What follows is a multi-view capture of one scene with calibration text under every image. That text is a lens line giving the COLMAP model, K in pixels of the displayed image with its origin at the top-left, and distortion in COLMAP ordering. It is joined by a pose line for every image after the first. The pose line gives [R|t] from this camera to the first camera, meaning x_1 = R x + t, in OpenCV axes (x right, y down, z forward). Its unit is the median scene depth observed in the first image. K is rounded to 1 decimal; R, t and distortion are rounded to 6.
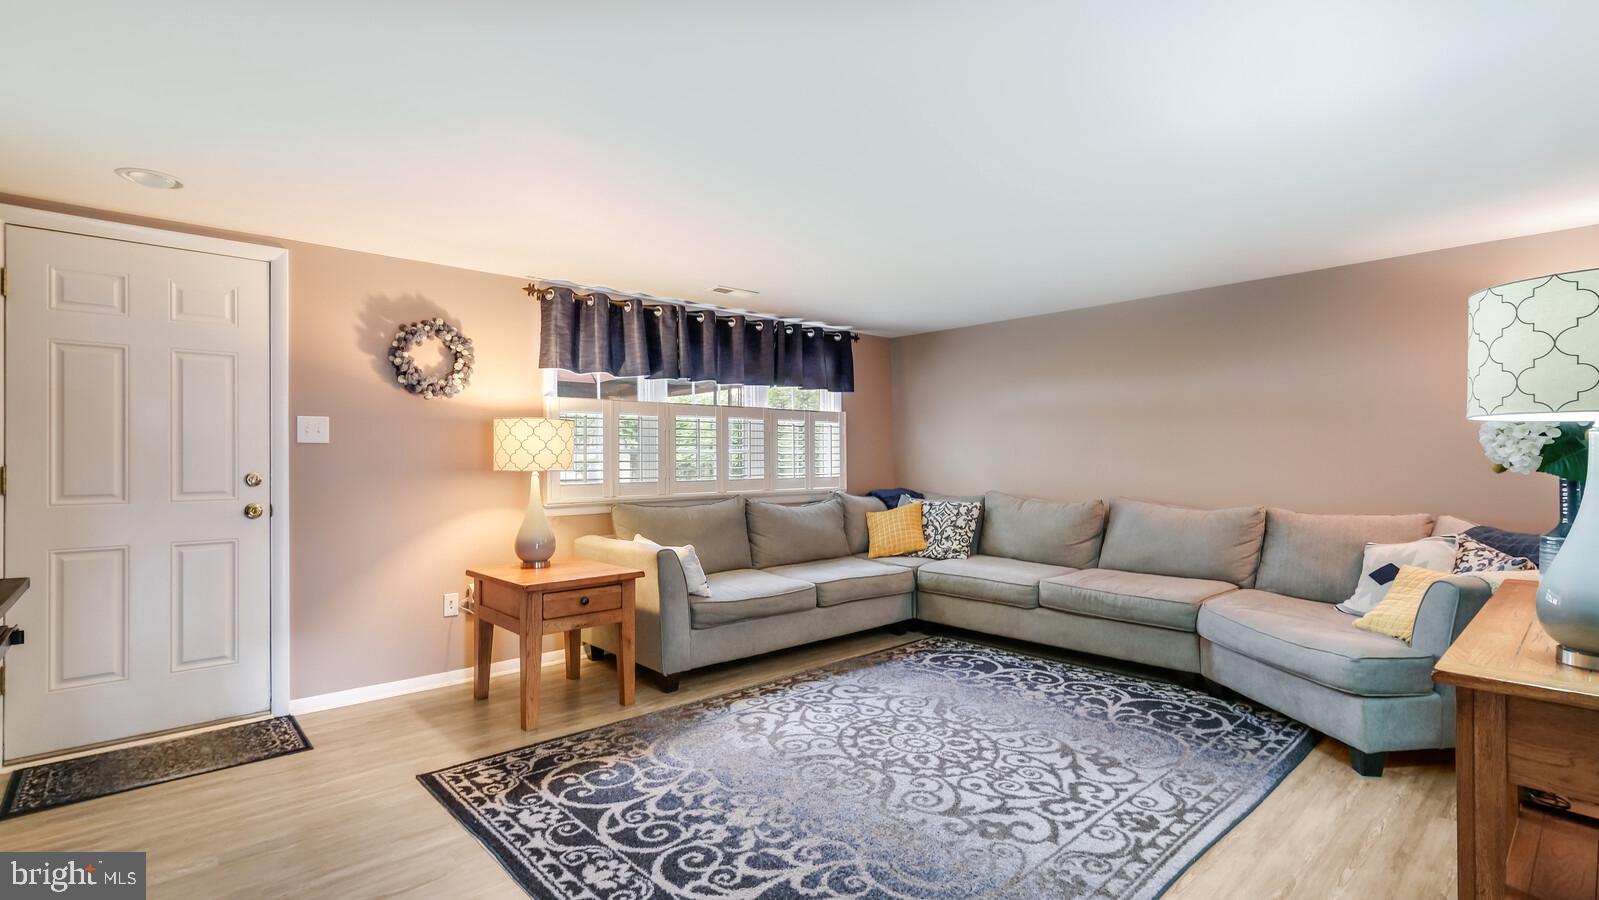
lens RADIAL K [[739.5, 0, 803.6], [0, 739.5, 461.1], [0, 0, 1]] dist [0.004937, 0.000115]
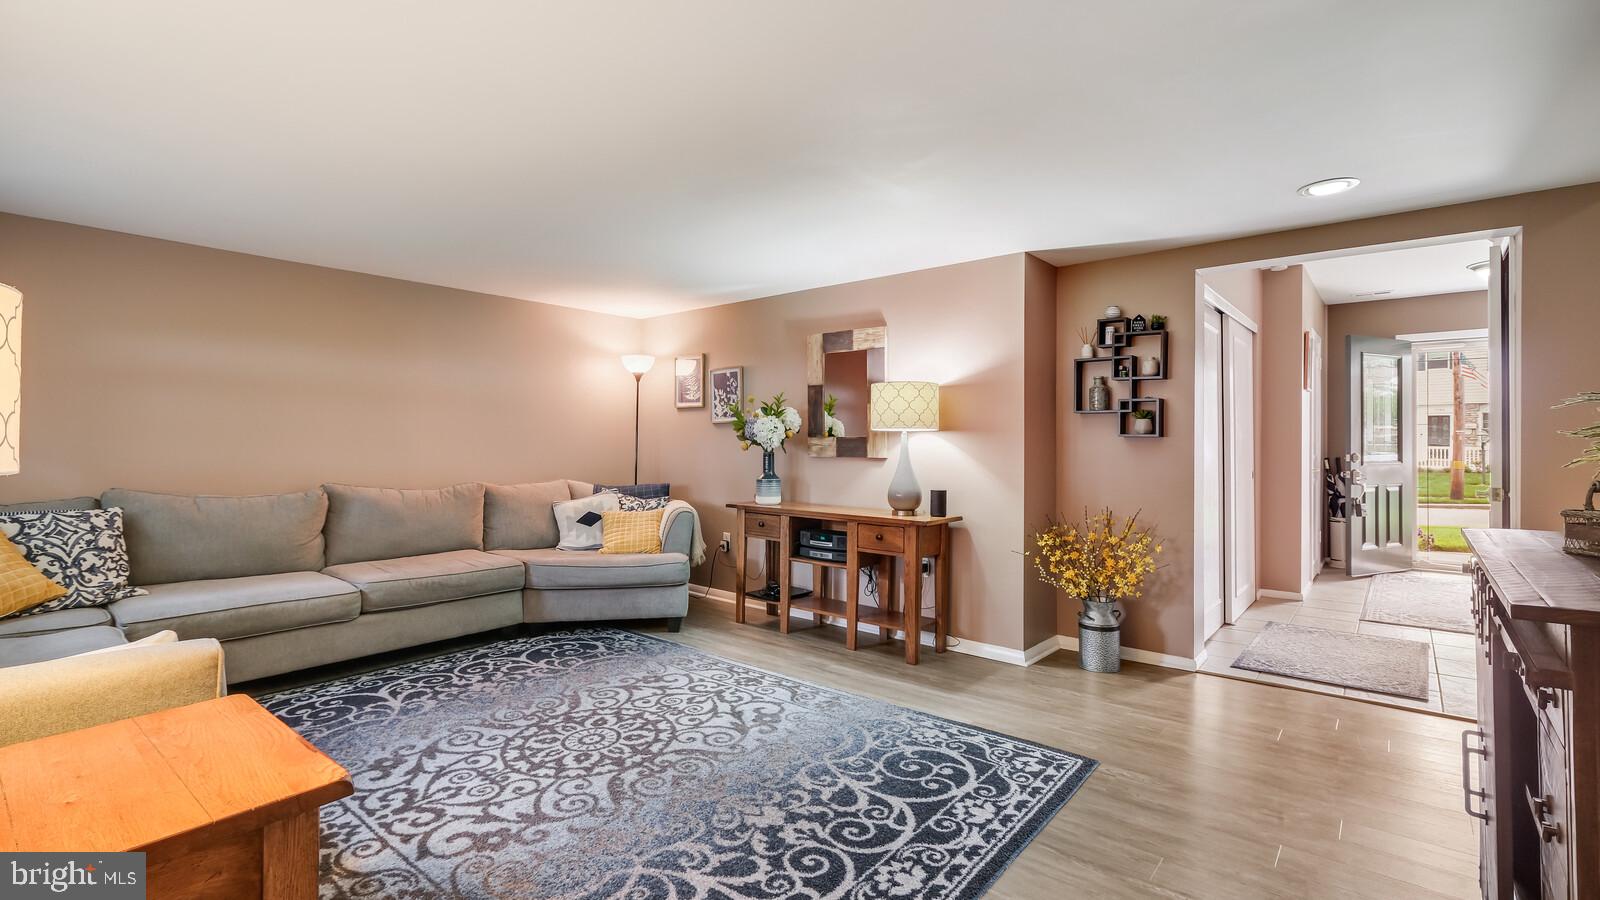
lens RADIAL K [[709.4, 0, 795.5], [0, 709.4, 448.0], [0, 0, 1]] dist [0.006140, 0.000591]
pose [[-0.130309, -0.002440, 0.991470, -0.654167], [-0.001631, 0.999996, 0.002247, 0.002448], [-0.991472, -0.001324, -0.130312, 0.712225]]
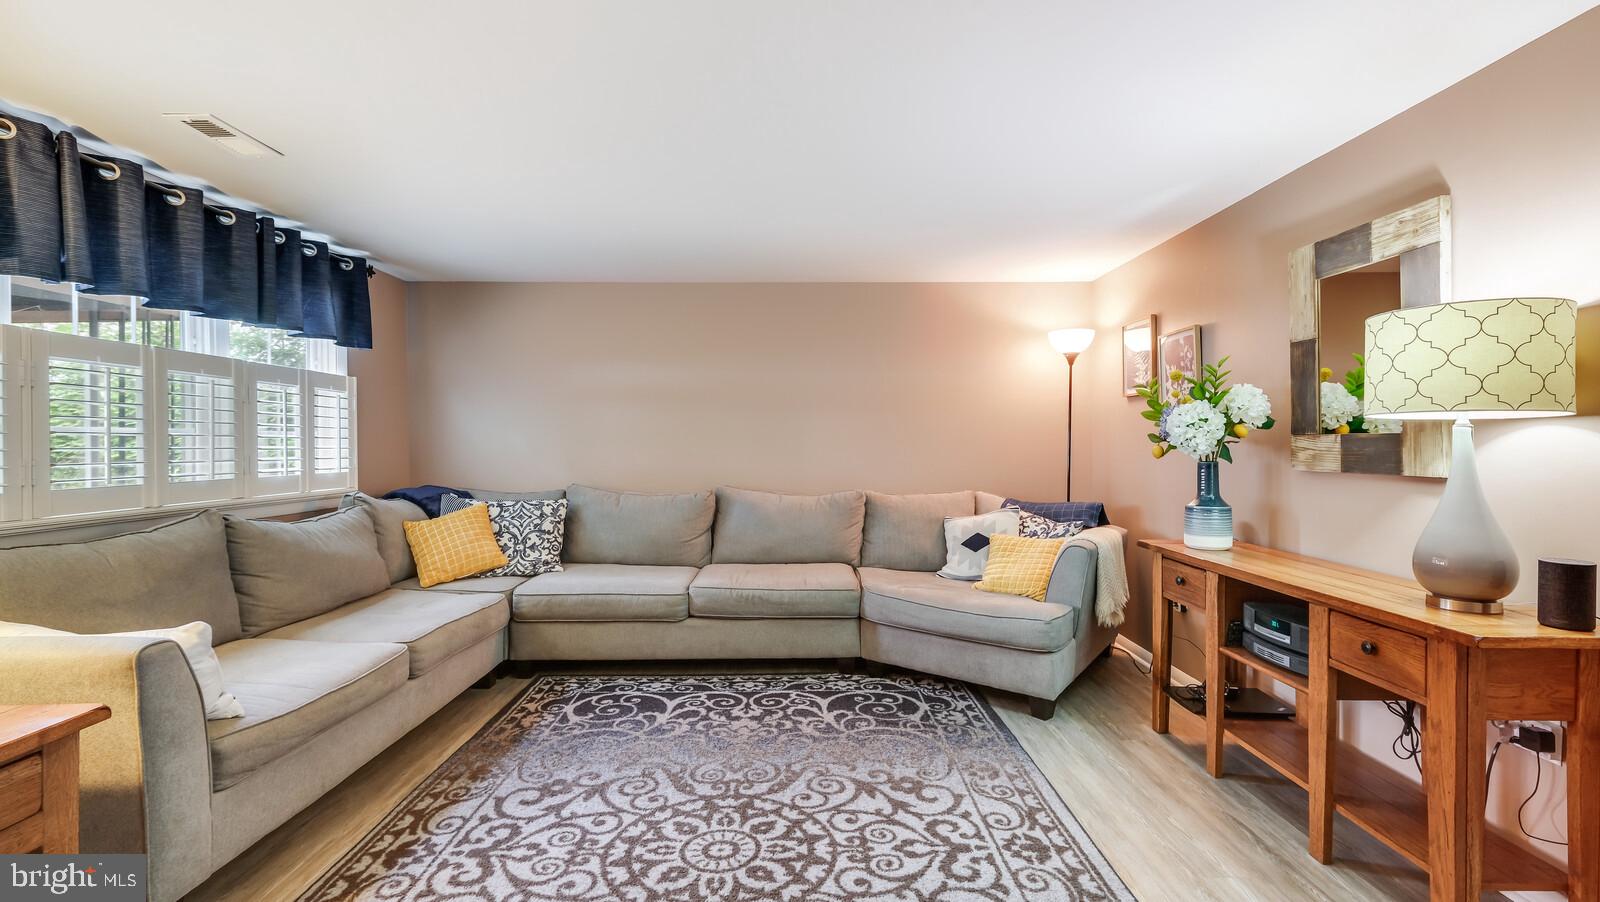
lens RADIAL K [[709.4, 0, 795.5], [0, 709.4, 449.0], [0, 0, 1]] dist [0.006140, 0.000591]
pose [[0.670567, -0.001520, 0.741847, -0.249829], [0.000127, 0.999998, 0.001935, -0.001858], [-0.741849, -0.001204, 0.670566, 0.409400]]
